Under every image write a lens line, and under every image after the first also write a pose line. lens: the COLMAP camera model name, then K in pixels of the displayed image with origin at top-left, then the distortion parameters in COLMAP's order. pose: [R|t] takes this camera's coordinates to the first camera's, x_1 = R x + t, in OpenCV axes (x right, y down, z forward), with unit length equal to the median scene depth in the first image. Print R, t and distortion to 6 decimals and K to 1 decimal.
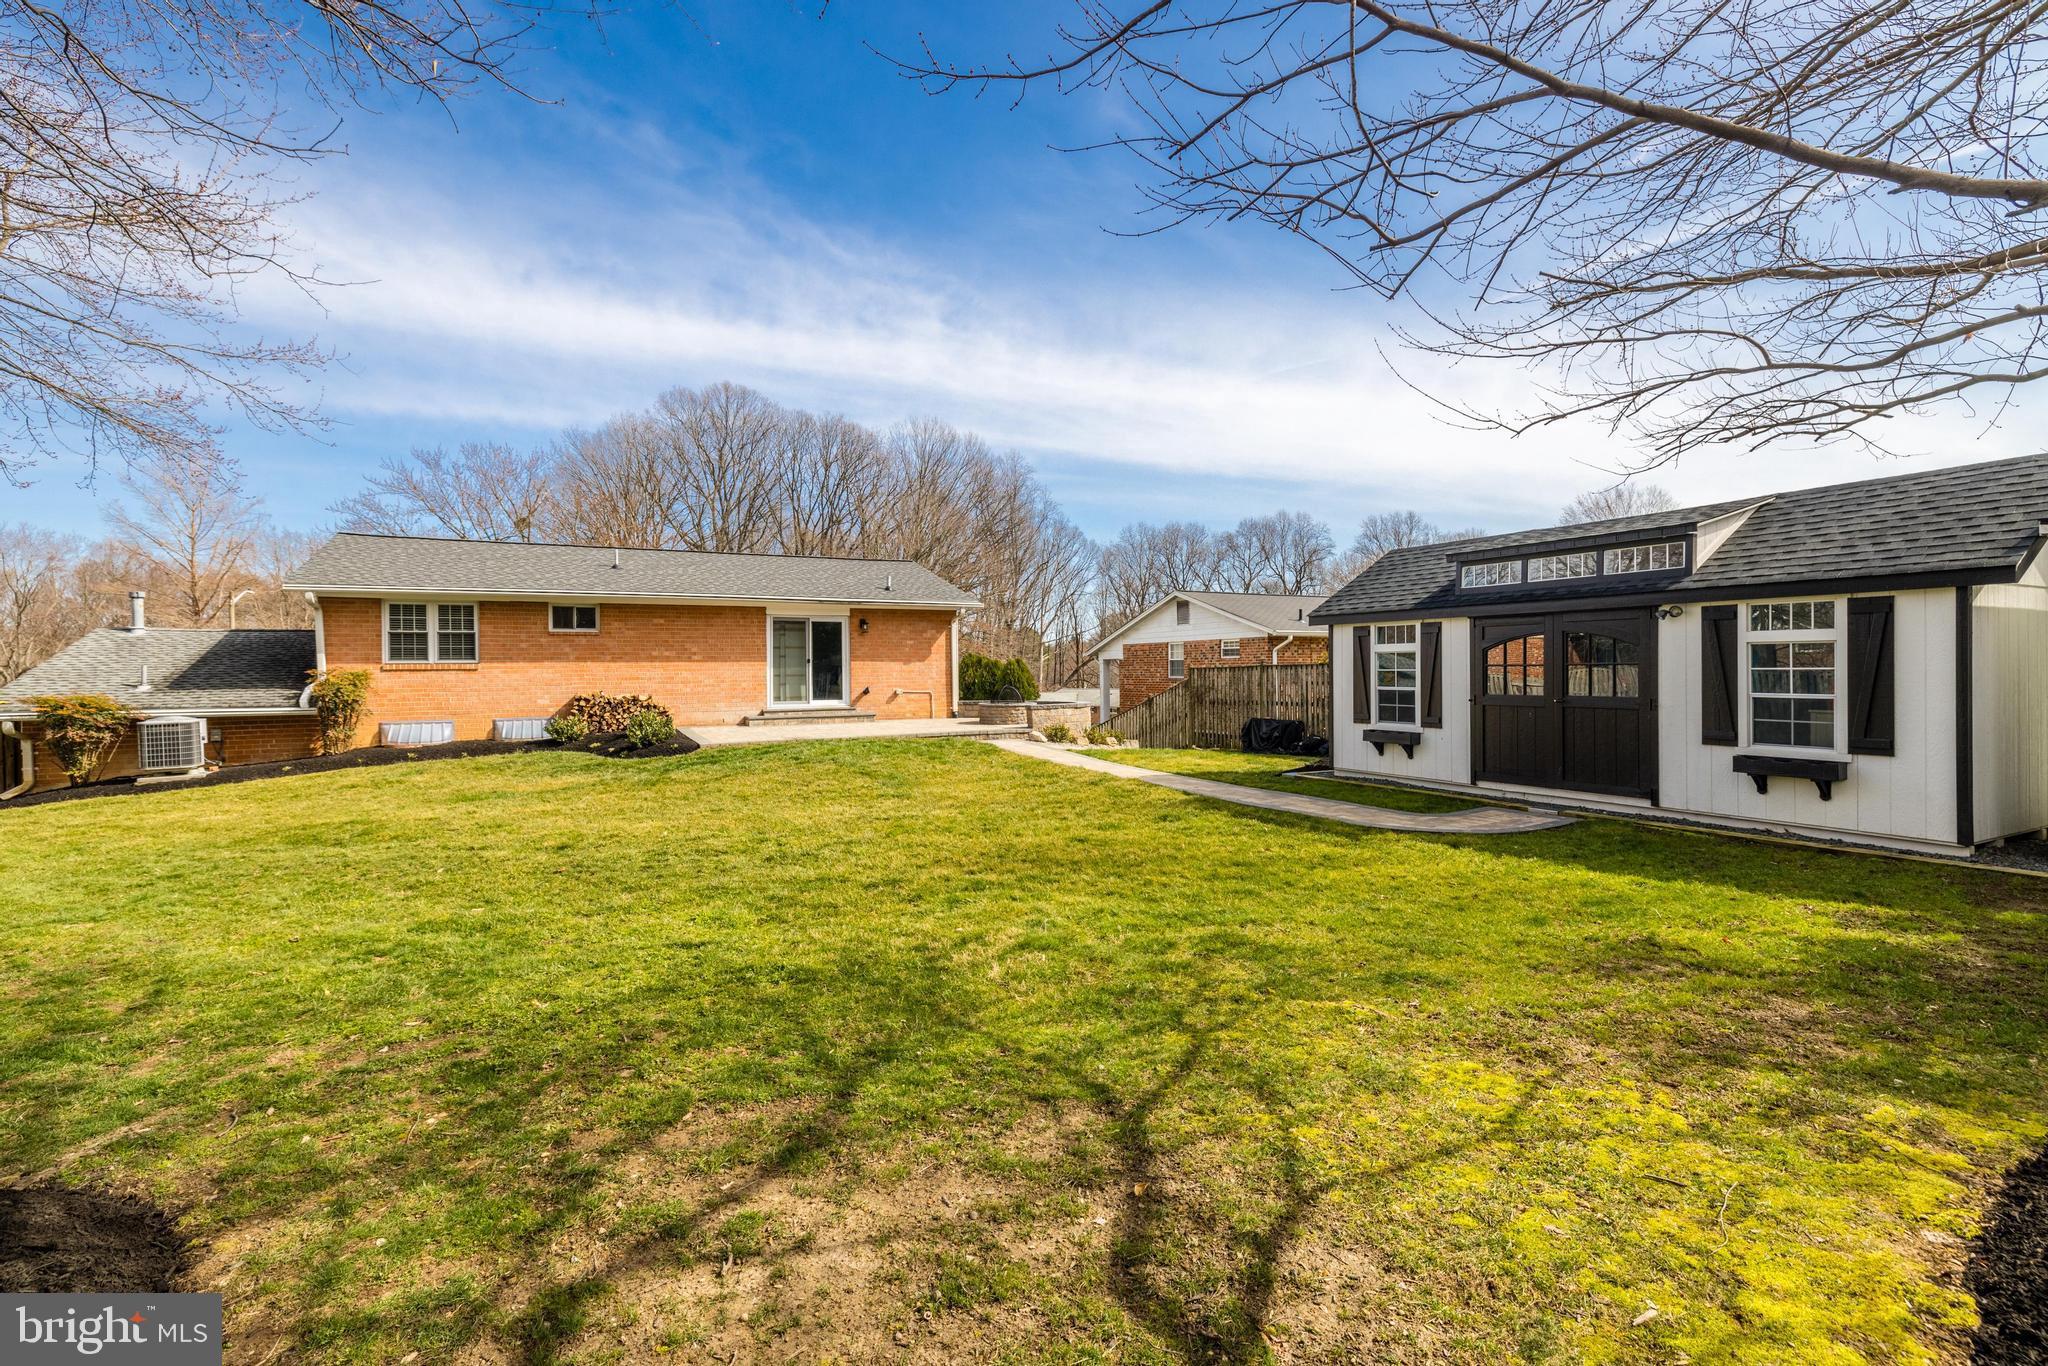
lens RADIAL K [[895.7, 0, 1024.0], [0, 895.7, 683.0], [0, 0, 1]] dist [0.002505, 0.000250]
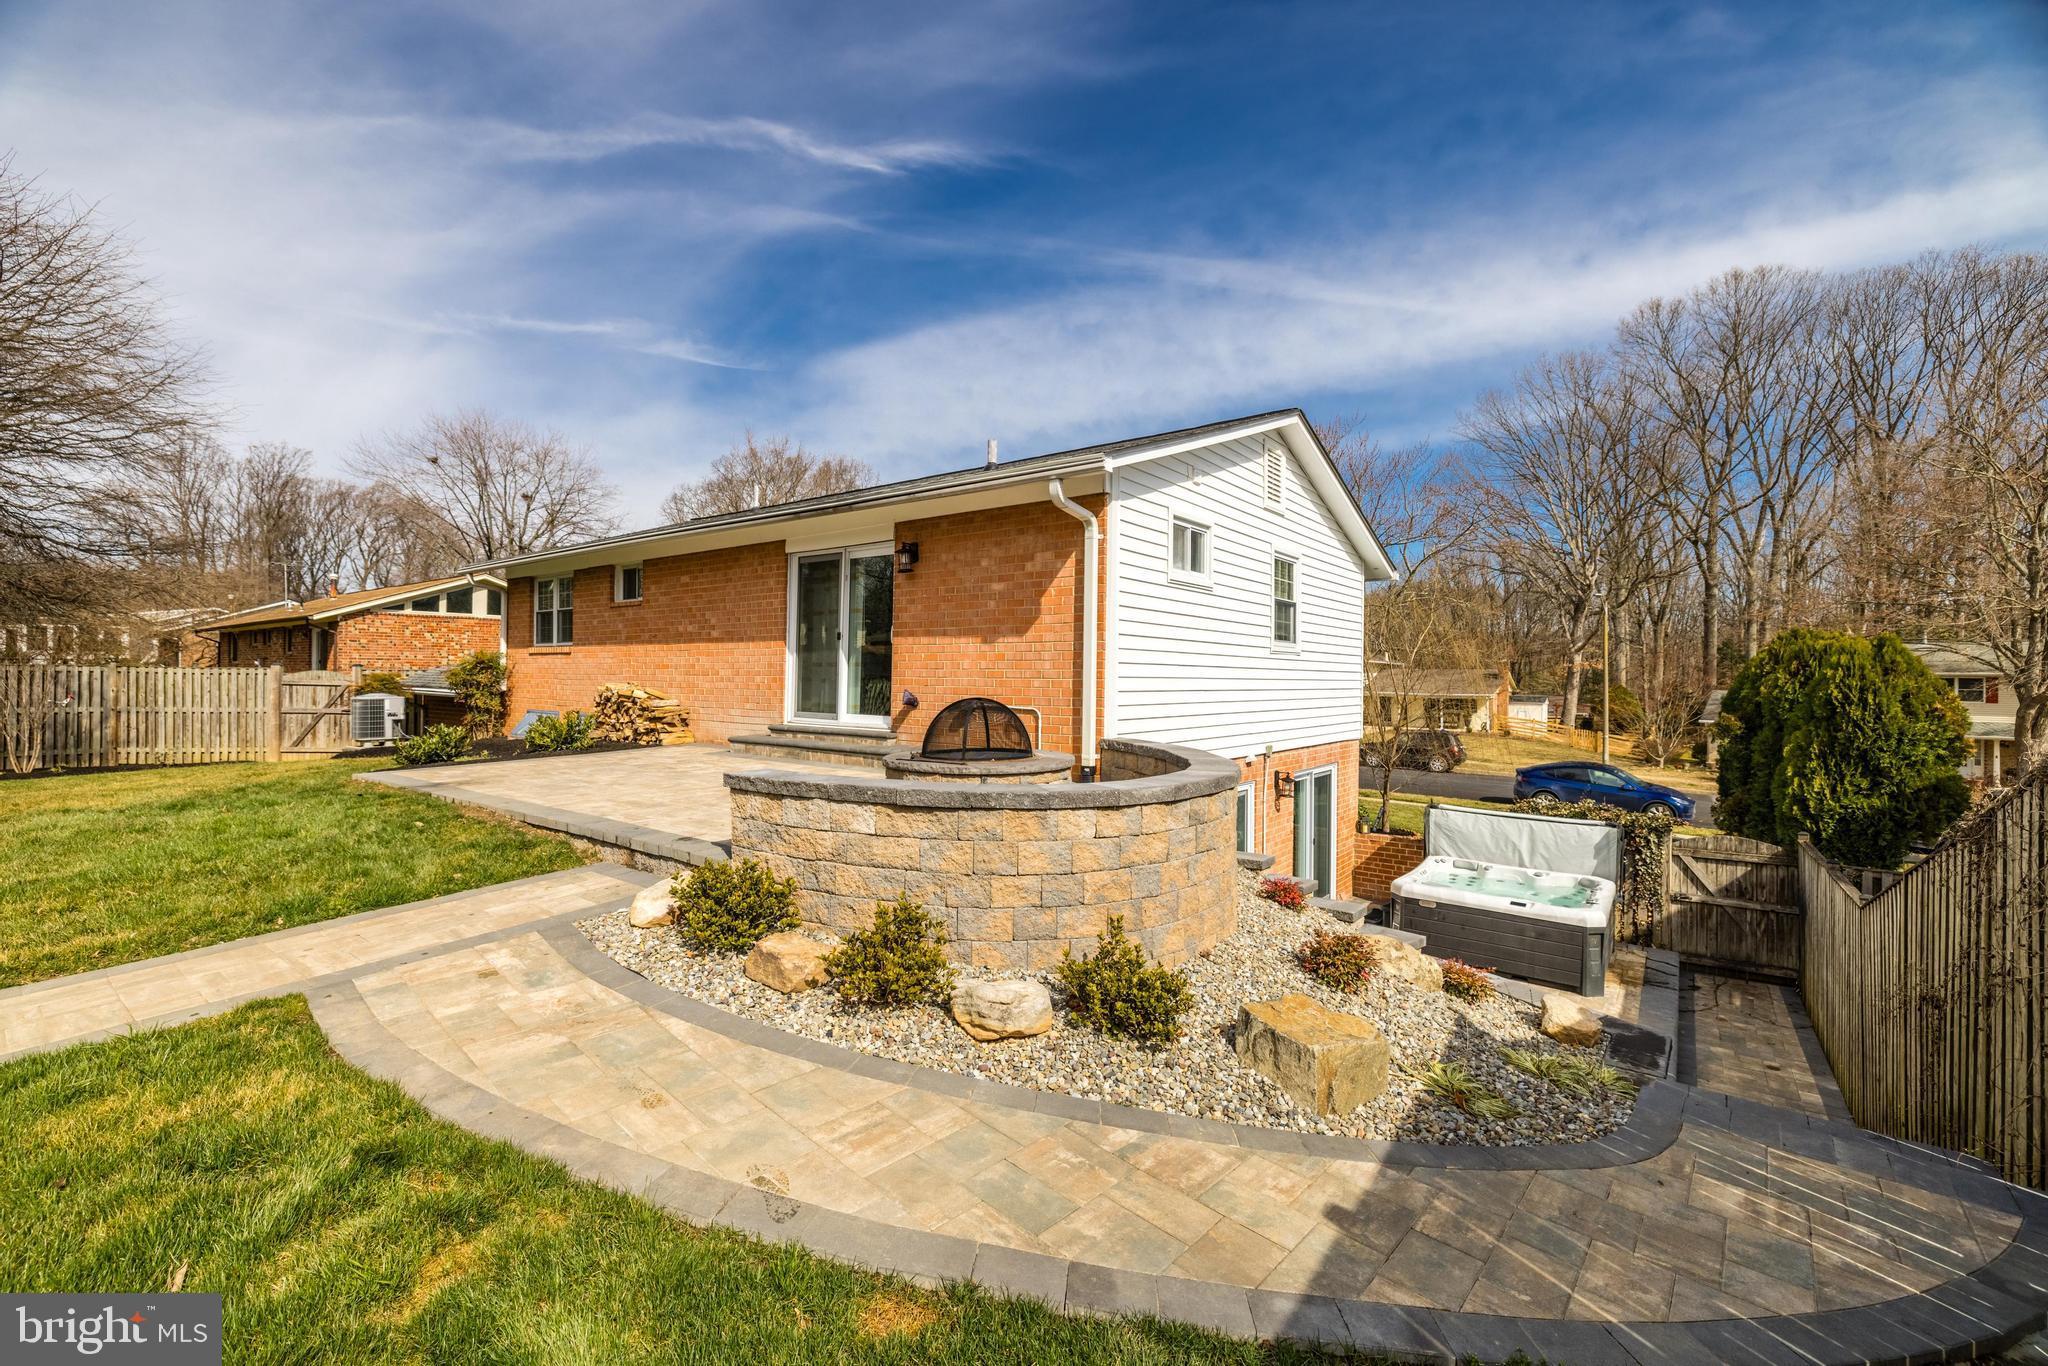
lens RADIAL K [[919.2, 0, 990.5], [0, 919.2, 693.3], [0, 0, 1]] dist [0.001318, 0.000014]
pose [[0.374827, 0.028865, -0.926645, 0.326455], [-0.028506, 0.999401, 0.019601, -0.006187], [0.926656, 0.019068, 0.375426, 1.048508]]
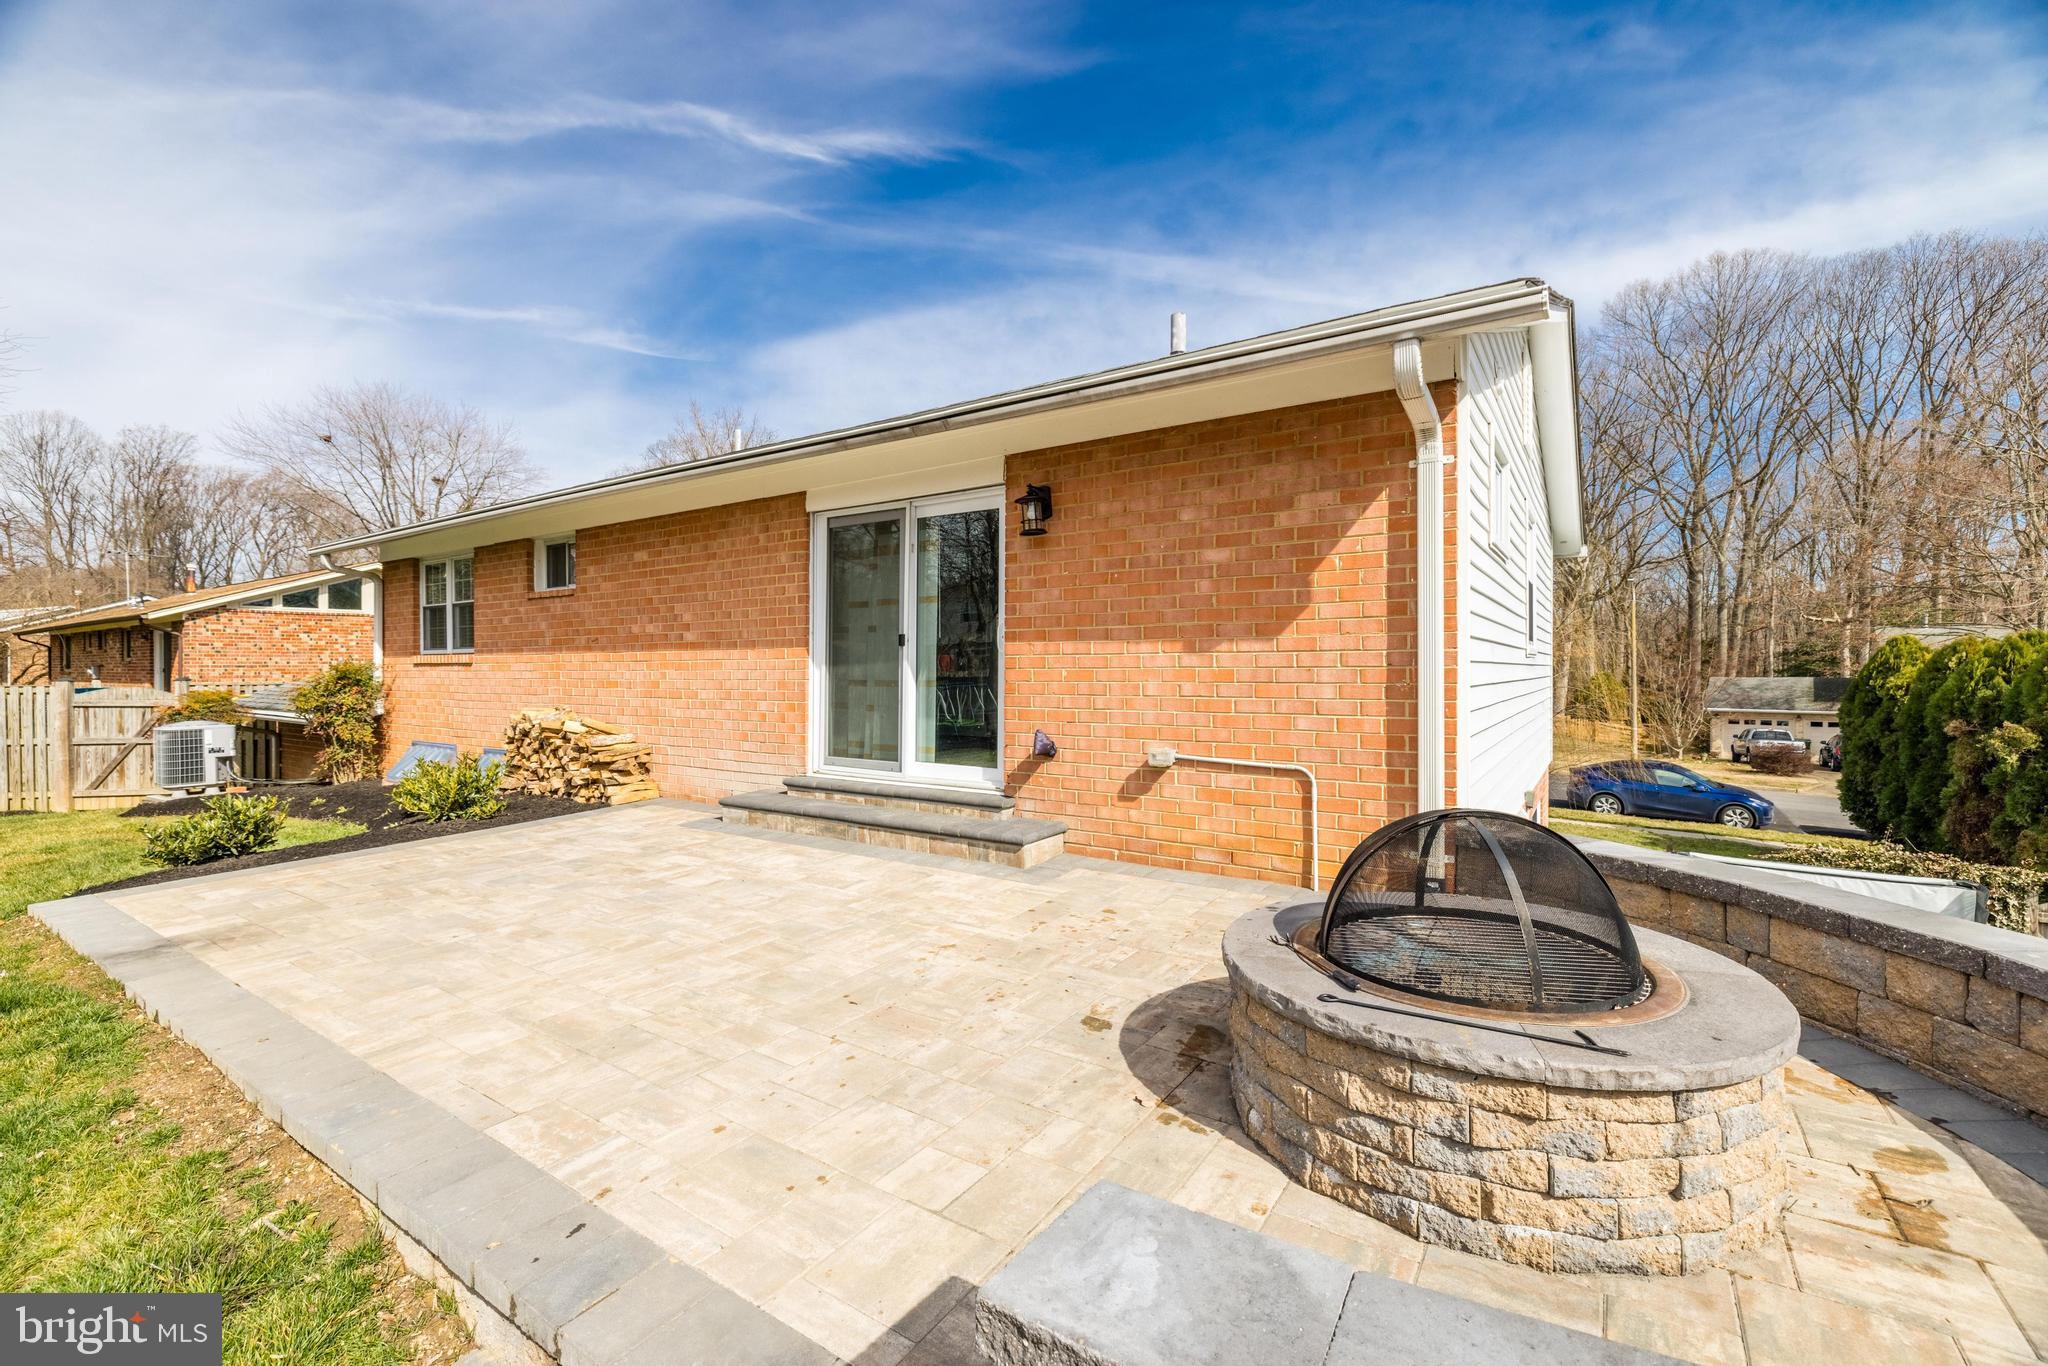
lens RADIAL K [[874.6, 0, 1011.7], [0, 874.6, 668.1], [0, 0, 1]] dist [0.000222, 0.000167]
pose [[0.466374, 0.008107, -0.884550, 0.066421], [-0.013844, 0.999902, 0.001865, -0.018917], [0.884479, 0.011376, 0.466441, 1.052892]]
